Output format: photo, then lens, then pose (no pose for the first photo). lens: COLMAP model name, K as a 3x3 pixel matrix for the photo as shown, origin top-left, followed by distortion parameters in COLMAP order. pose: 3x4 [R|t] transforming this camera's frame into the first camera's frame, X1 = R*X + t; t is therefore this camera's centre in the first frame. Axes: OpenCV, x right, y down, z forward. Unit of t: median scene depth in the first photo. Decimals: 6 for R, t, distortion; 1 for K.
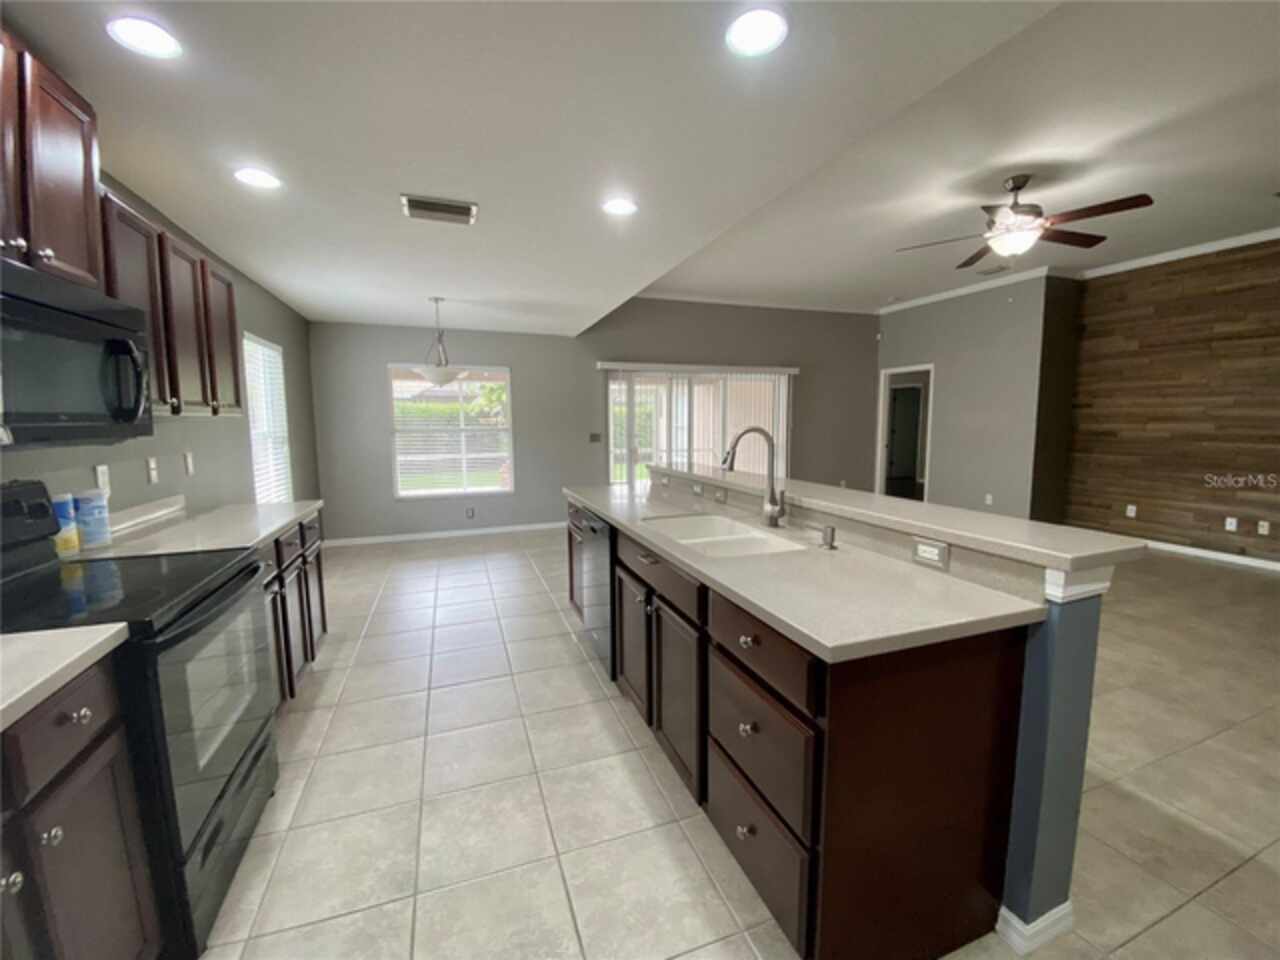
lens RADIAL K [[516.4, 0, 642.2], [0, 516.4, 472.4], [0, 0, 1]] dist [0.032061, -0.027208]
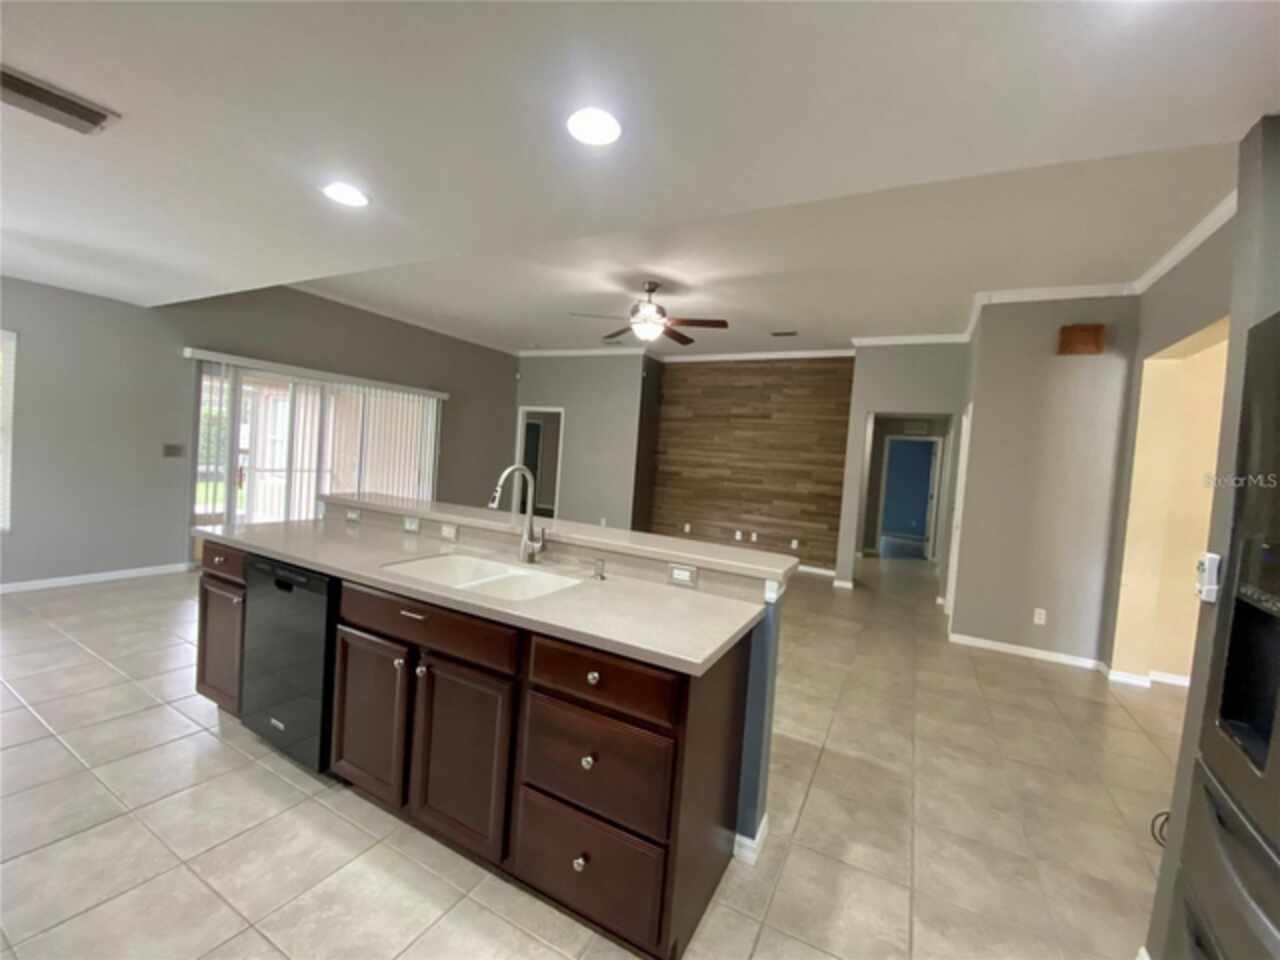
lens RADIAL K [[512.6, 0, 642.8], [0, 512.6, 475.1], [0, 0, 1]] dist [0.029649, -0.028226]
pose [[0.738880, 0.036638, 0.672841, -0.123947], [-0.011056, 0.999046, -0.042259, -0.012824], [-0.673747, 0.023785, 0.738579, 0.037198]]
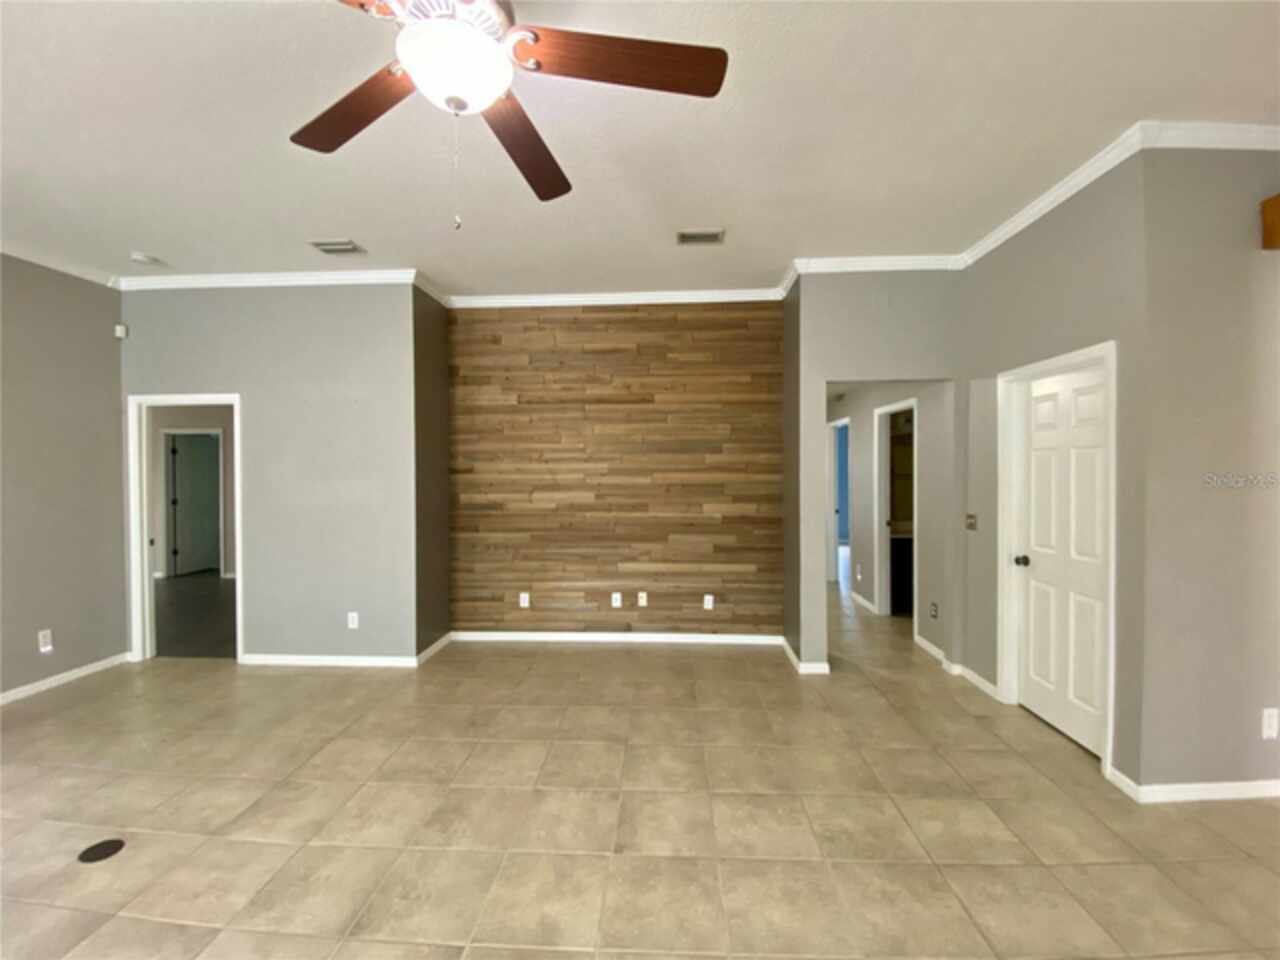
lens RADIAL K [[516.4, 0, 642.2], [0, 516.4, 472.4], [0, 0, 1]] dist [0.032061, -0.027208]
pose [[0.384848, -0.005015, 0.922966, 0.294988], [0.094162, 0.994981, -0.033856, -0.090659], [-0.918164, 0.099938, 0.383389, 0.562559]]
